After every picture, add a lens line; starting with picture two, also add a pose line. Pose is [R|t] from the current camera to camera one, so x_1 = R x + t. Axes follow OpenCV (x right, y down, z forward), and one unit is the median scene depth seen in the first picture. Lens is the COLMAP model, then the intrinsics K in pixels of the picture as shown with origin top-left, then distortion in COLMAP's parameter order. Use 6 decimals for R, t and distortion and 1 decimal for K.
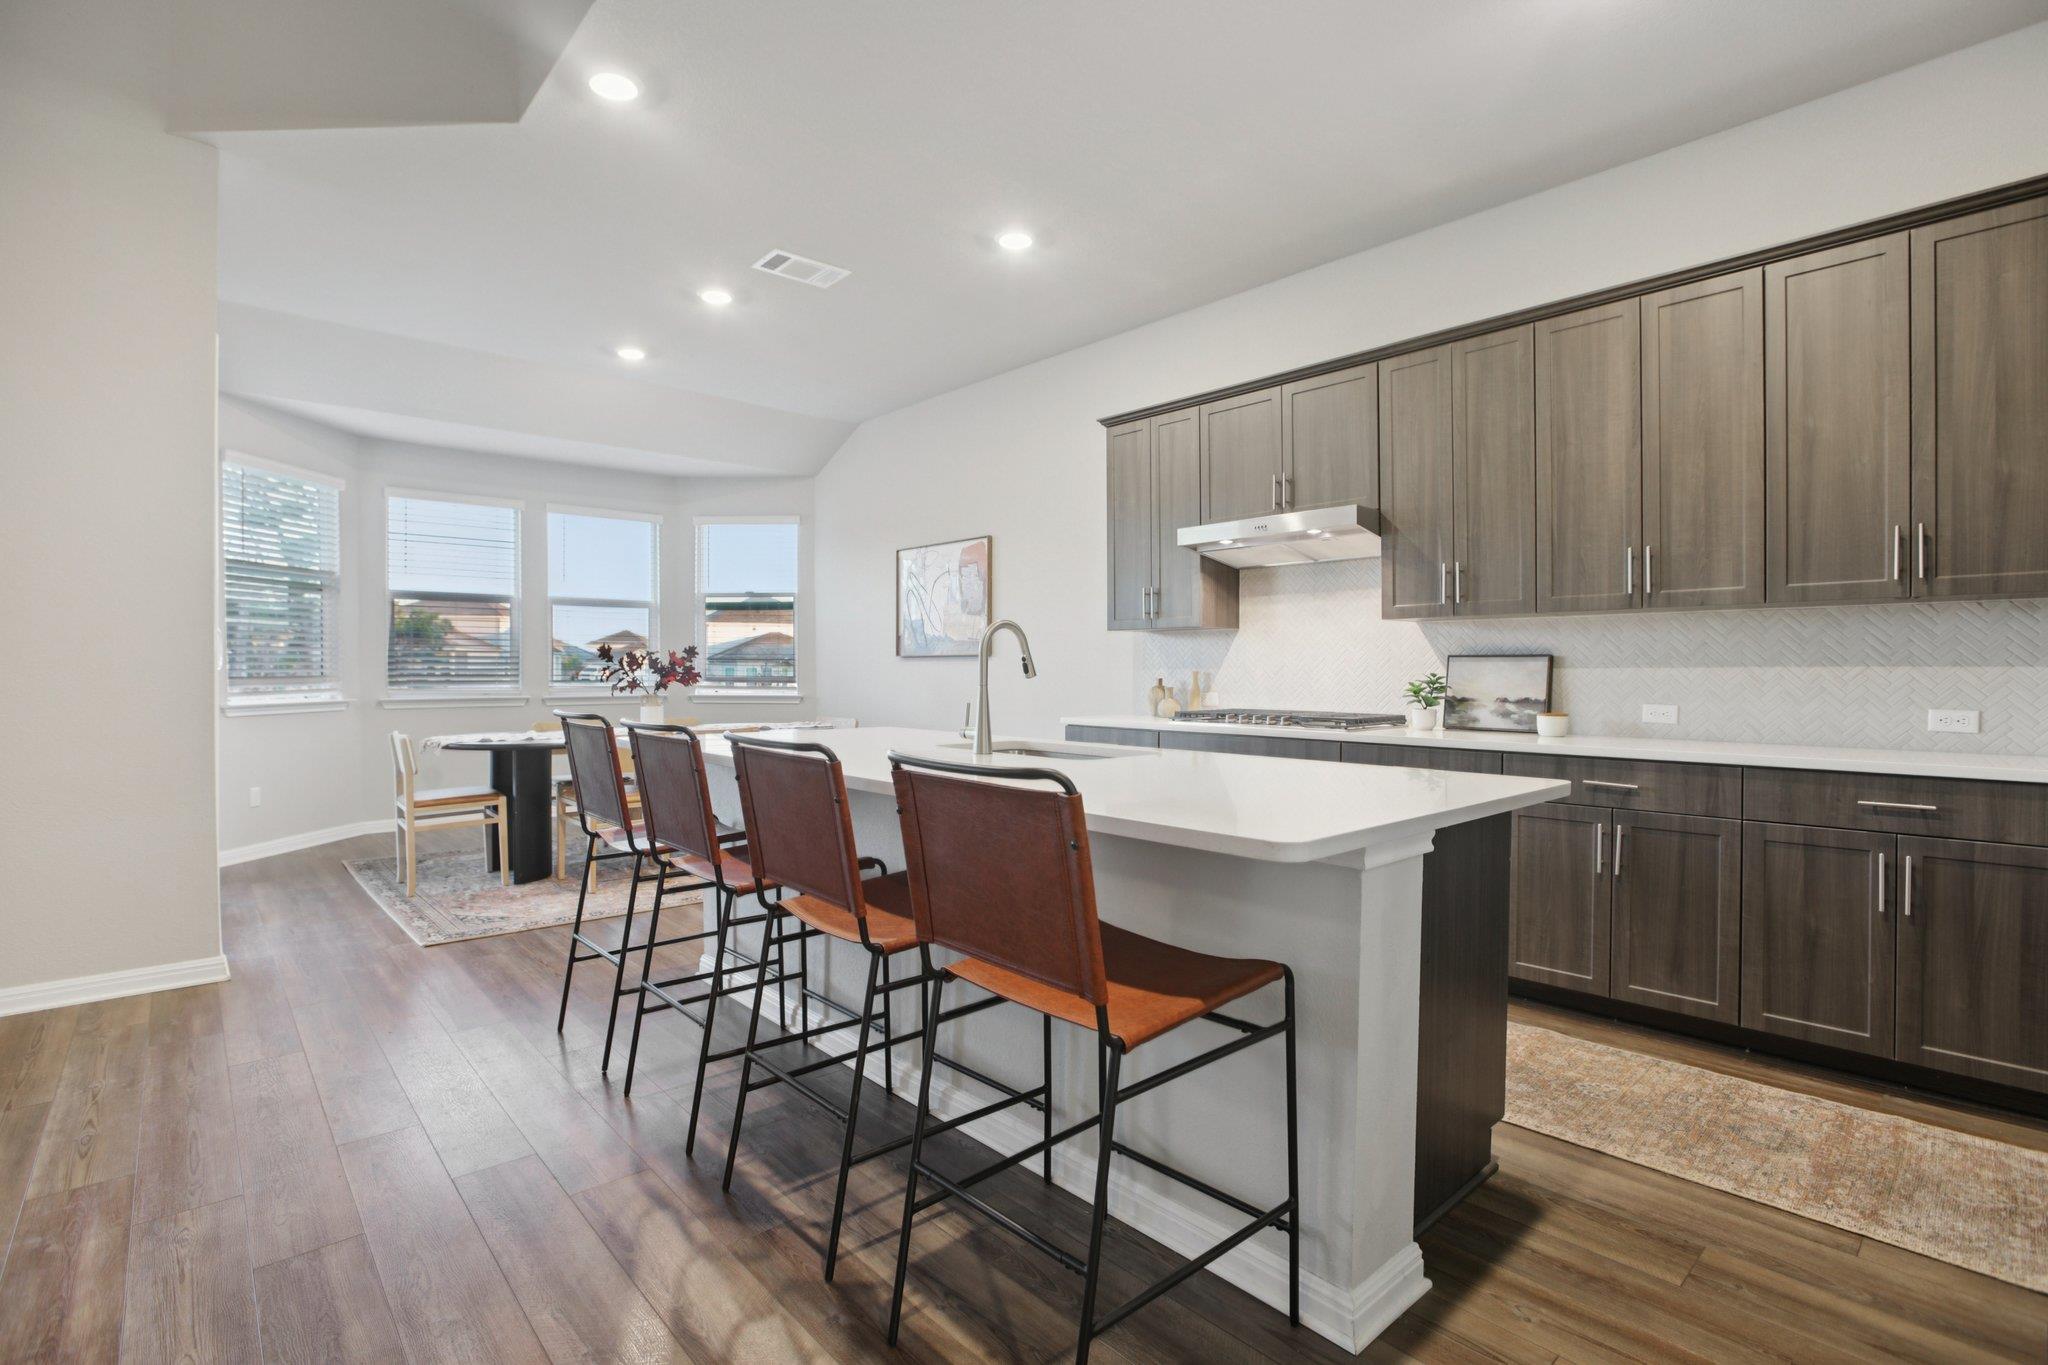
lens RADIAL K [[955.9, 0, 1018.2], [0, 955.9, 674.7], [0, 0, 1]] dist [-0.044716, 0.015200]
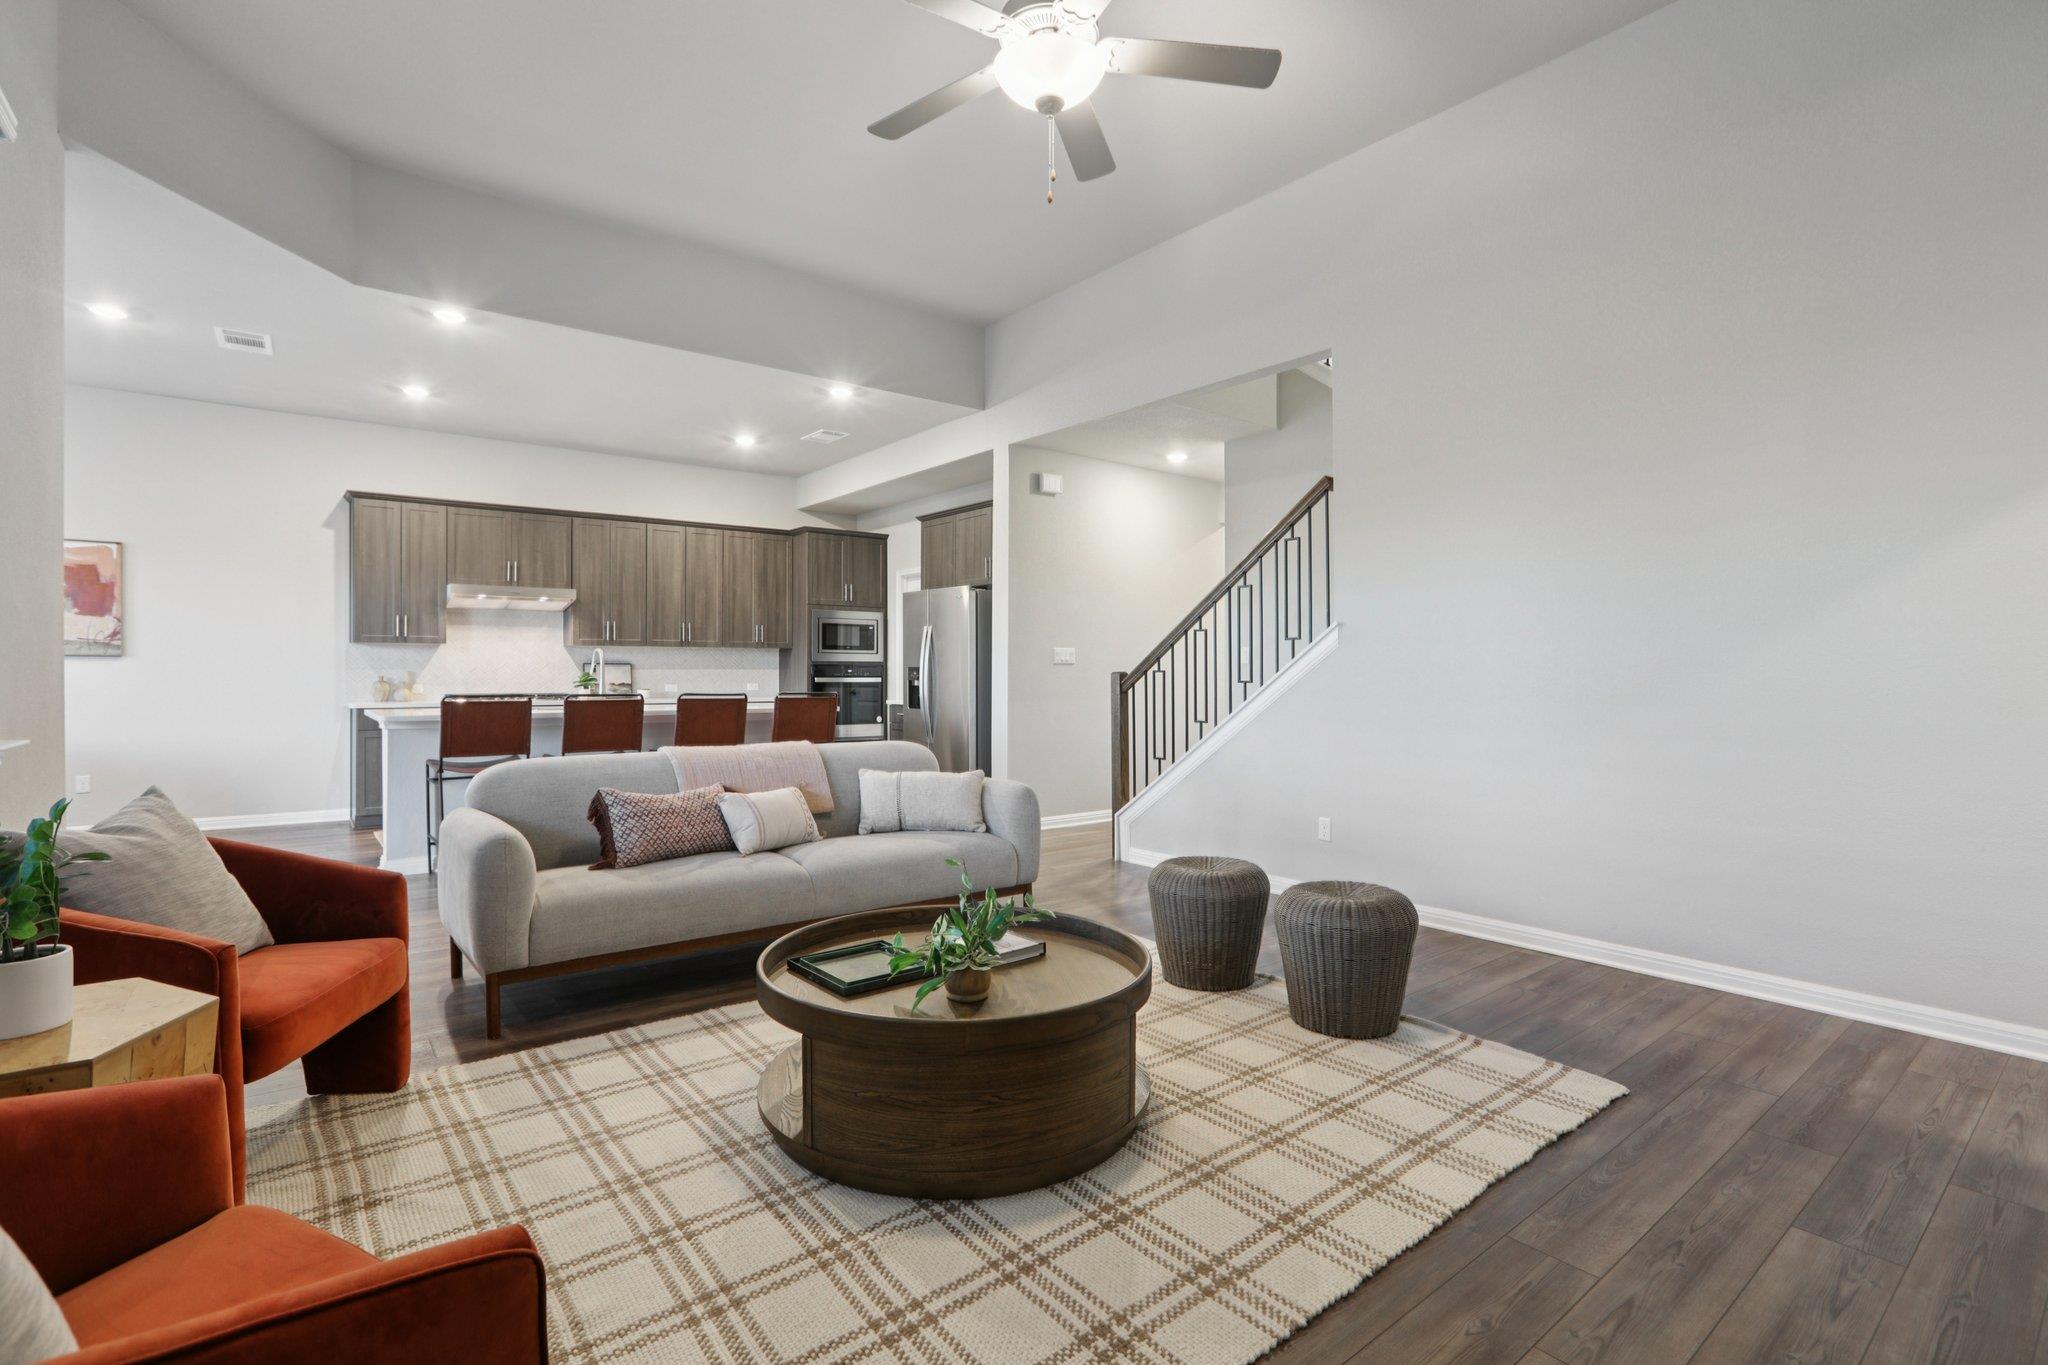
lens RADIAL K [[945.6, 0, 1009.8], [0, 945.6, 676.9], [0, 0, 1]] dist [-0.026841, 0.000513]
pose [[0.083106, -0.007605, 0.996512, -1.781326], [0.004781, 0.999962, 0.007233, -0.001059], [-0.996529, 0.004163, 0.083140, -0.108687]]
